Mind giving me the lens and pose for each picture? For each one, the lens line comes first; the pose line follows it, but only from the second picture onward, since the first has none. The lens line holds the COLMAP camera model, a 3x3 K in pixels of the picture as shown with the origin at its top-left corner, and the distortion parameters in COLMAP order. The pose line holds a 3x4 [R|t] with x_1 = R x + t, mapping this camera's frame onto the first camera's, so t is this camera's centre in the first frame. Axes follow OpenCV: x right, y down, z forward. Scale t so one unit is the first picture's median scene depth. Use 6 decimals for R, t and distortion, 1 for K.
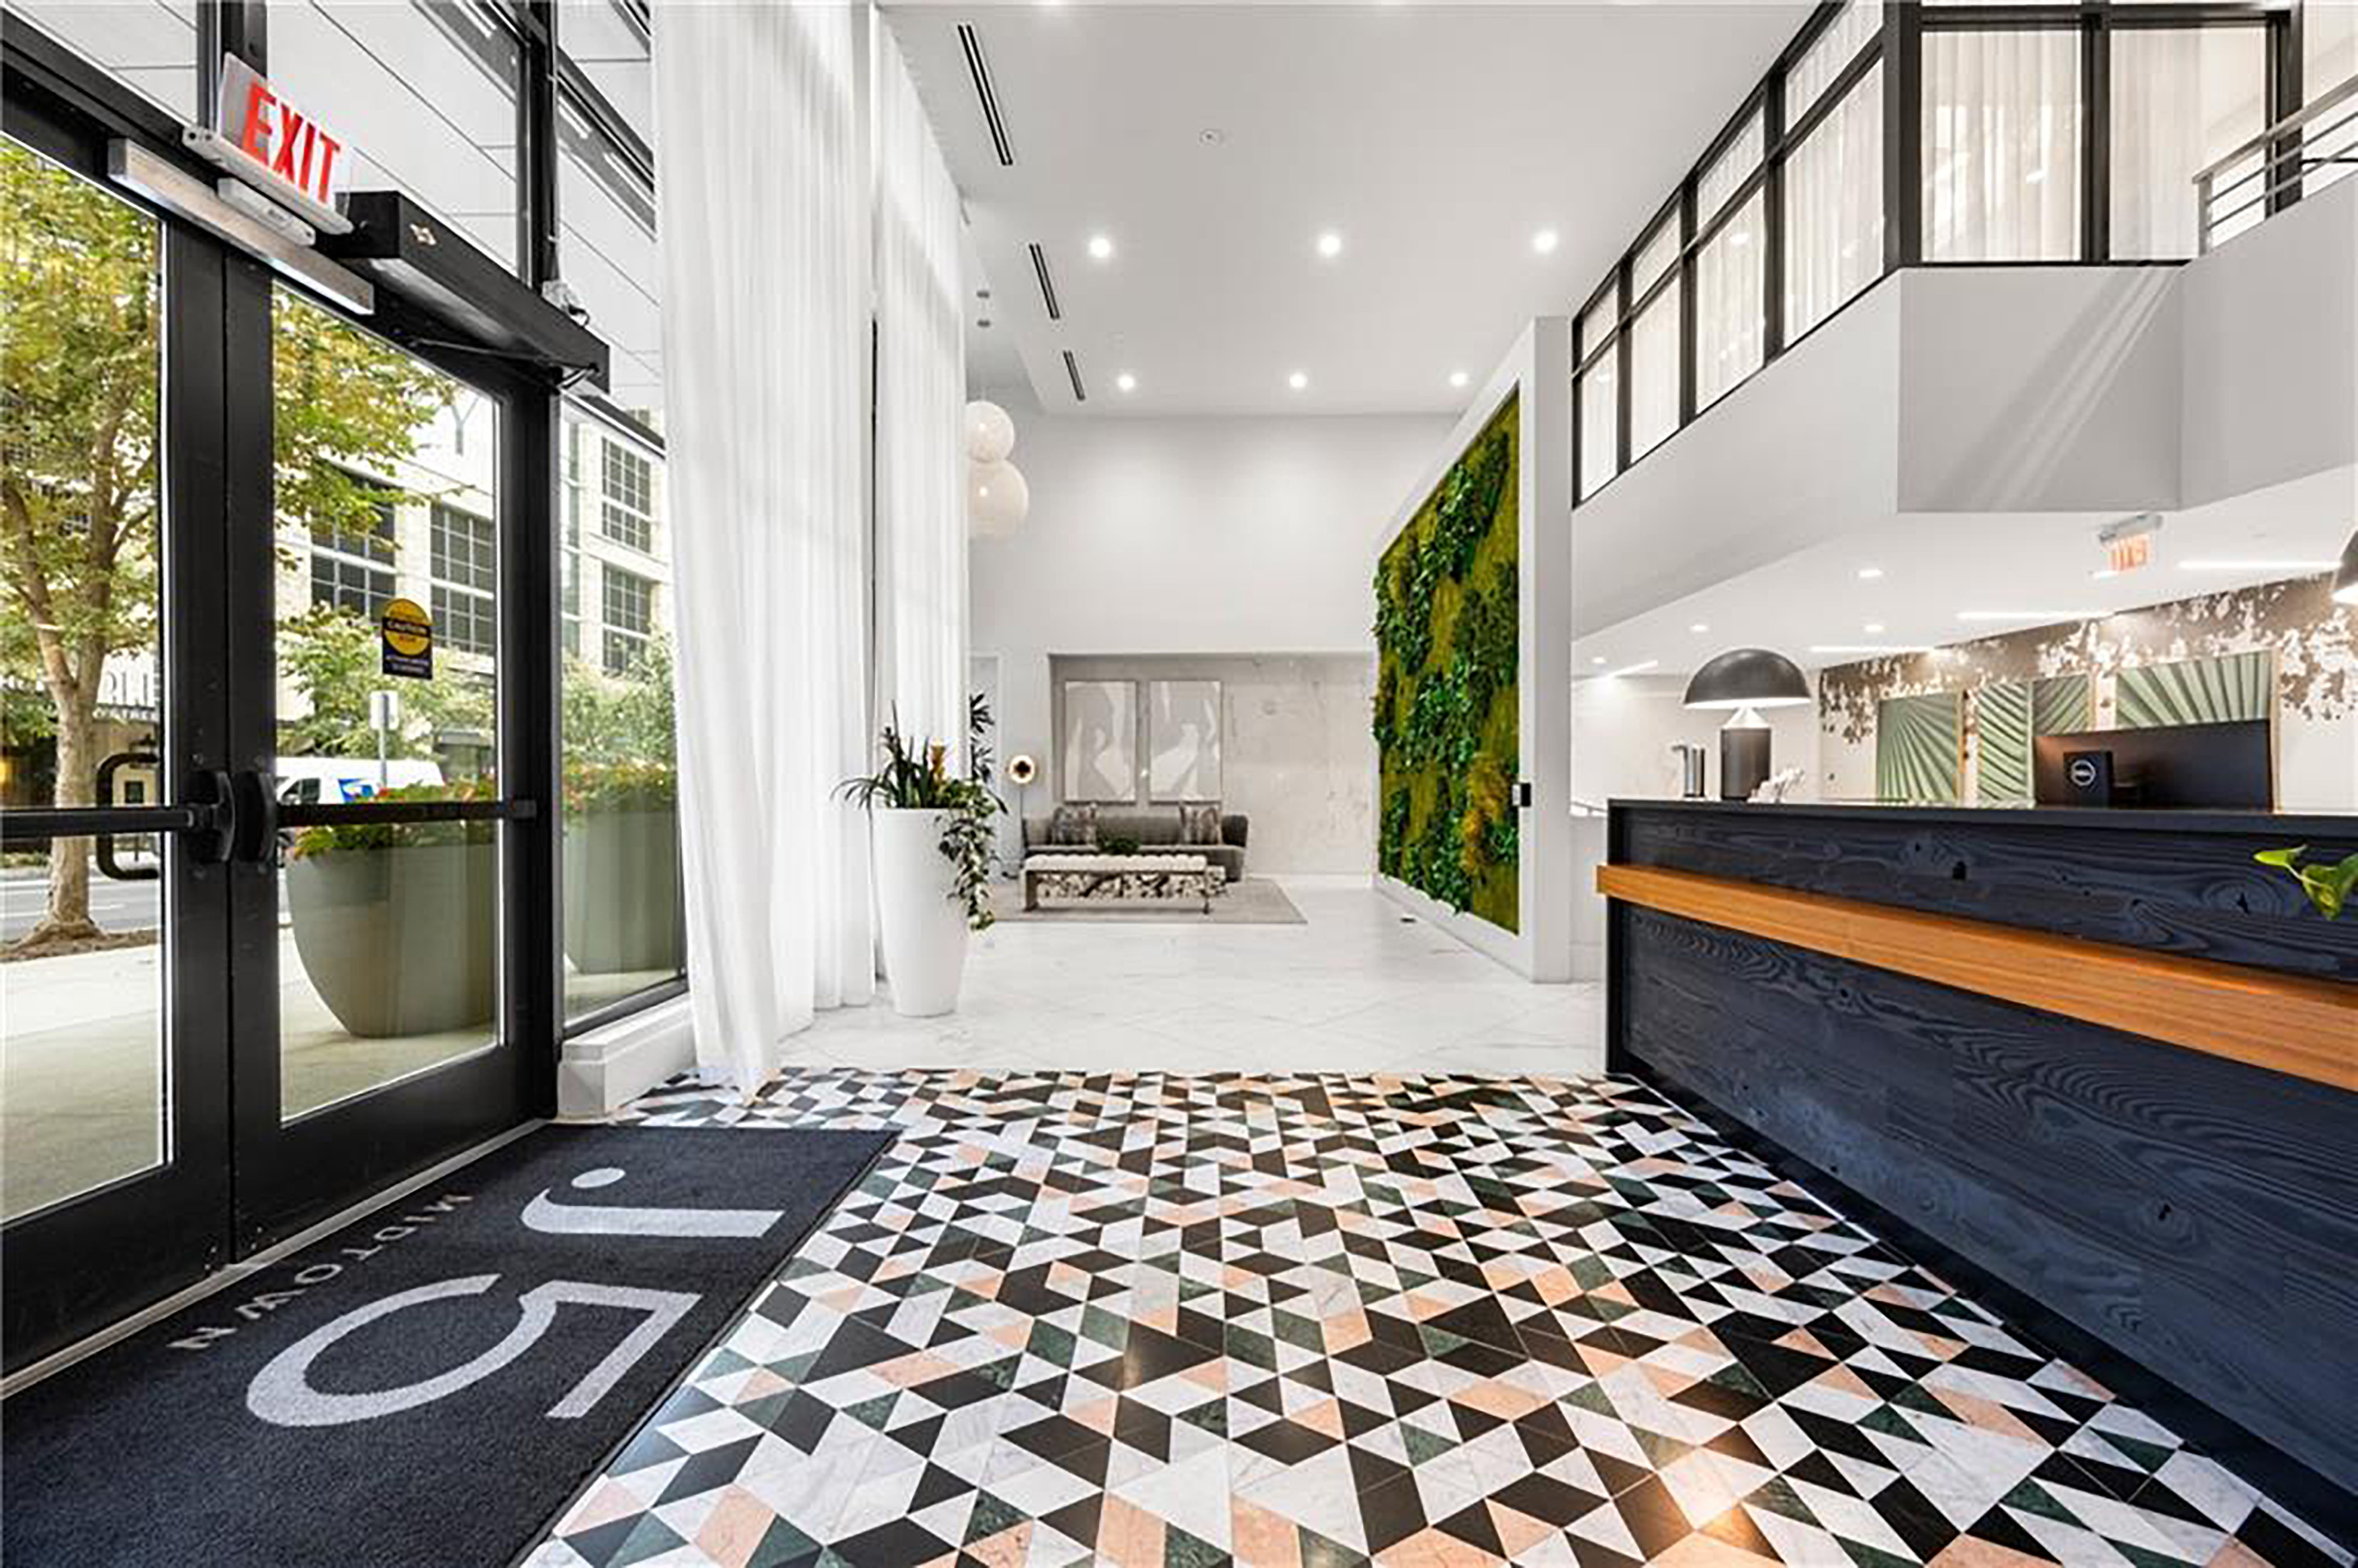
lens RADIAL K [[898.8, 0, 1183.4], [0, 898.8, 795.1], [0, 0, 1]] dist [-0.004689, -0.000266]
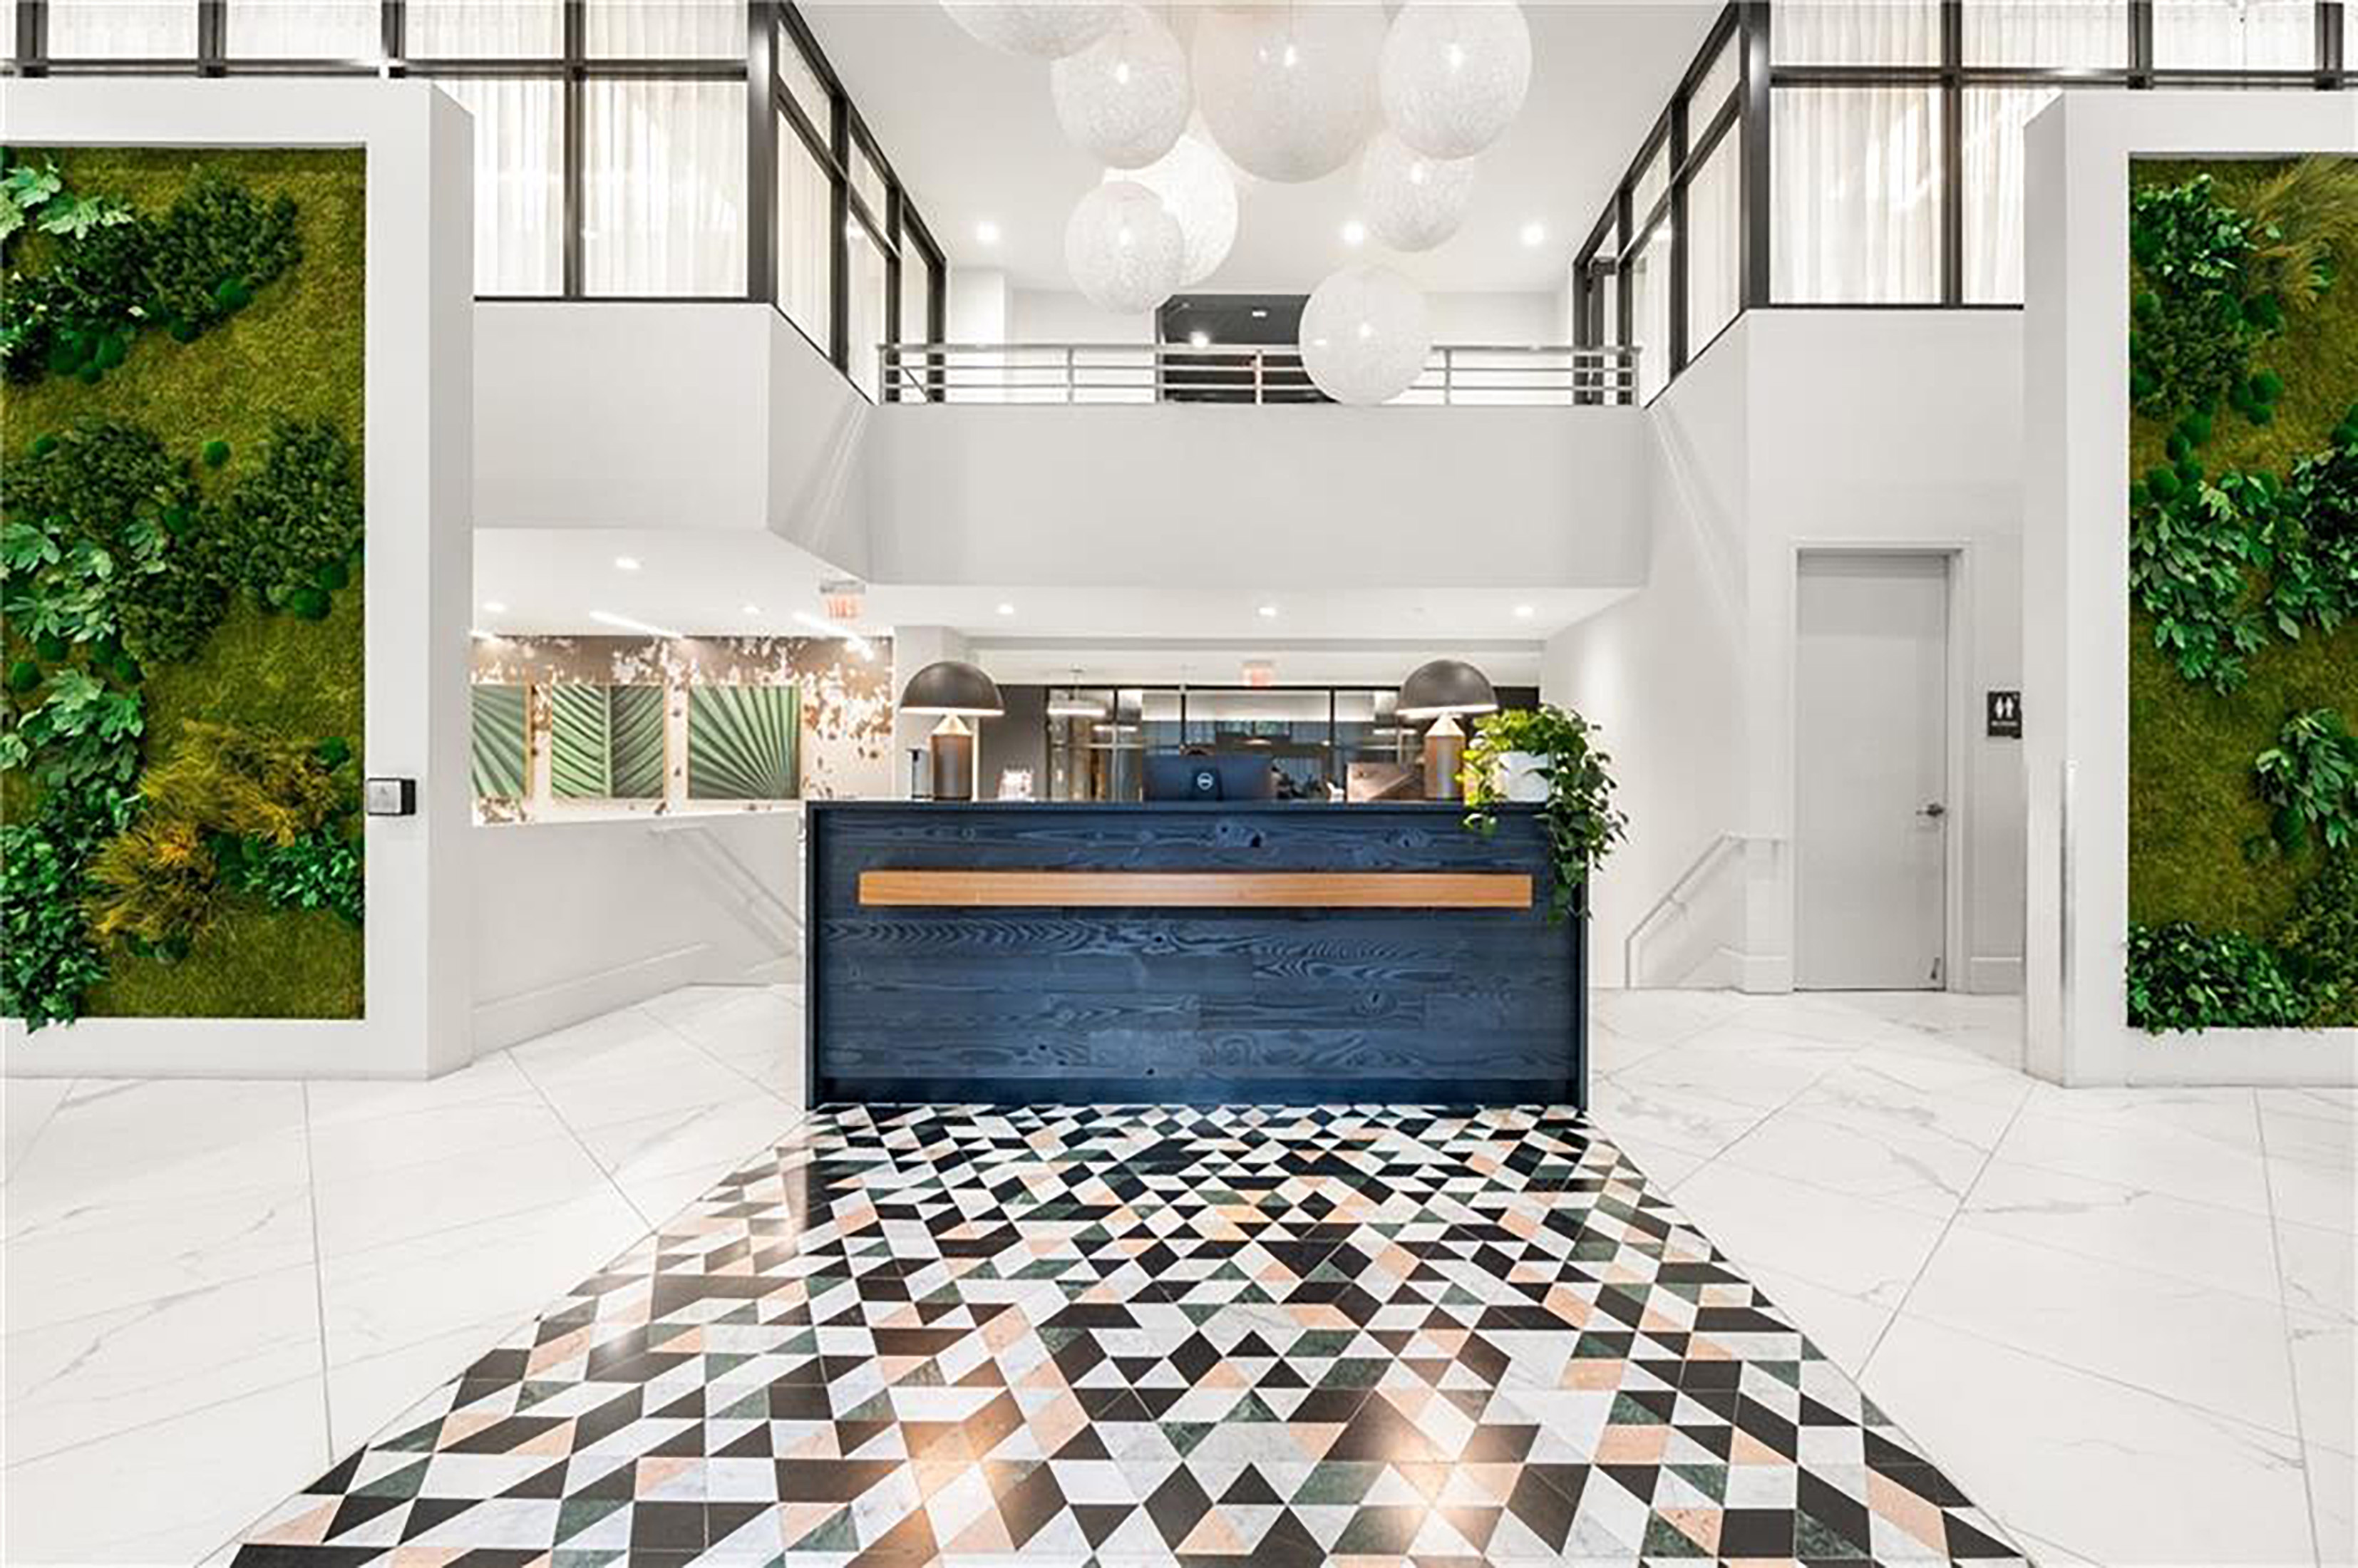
lens RADIAL K [[1046.2, 0, 1184.1], [0, 1046.2, 786.1], [0, 0, 1]] dist [-0.008462, -0.000063]
pose [[-0.032155, 0.002573, 0.999480, -0.774858], [0.002495, 0.999994, -0.002494, -0.008622], [-0.999480, 0.002414, -0.032161, 0.909055]]
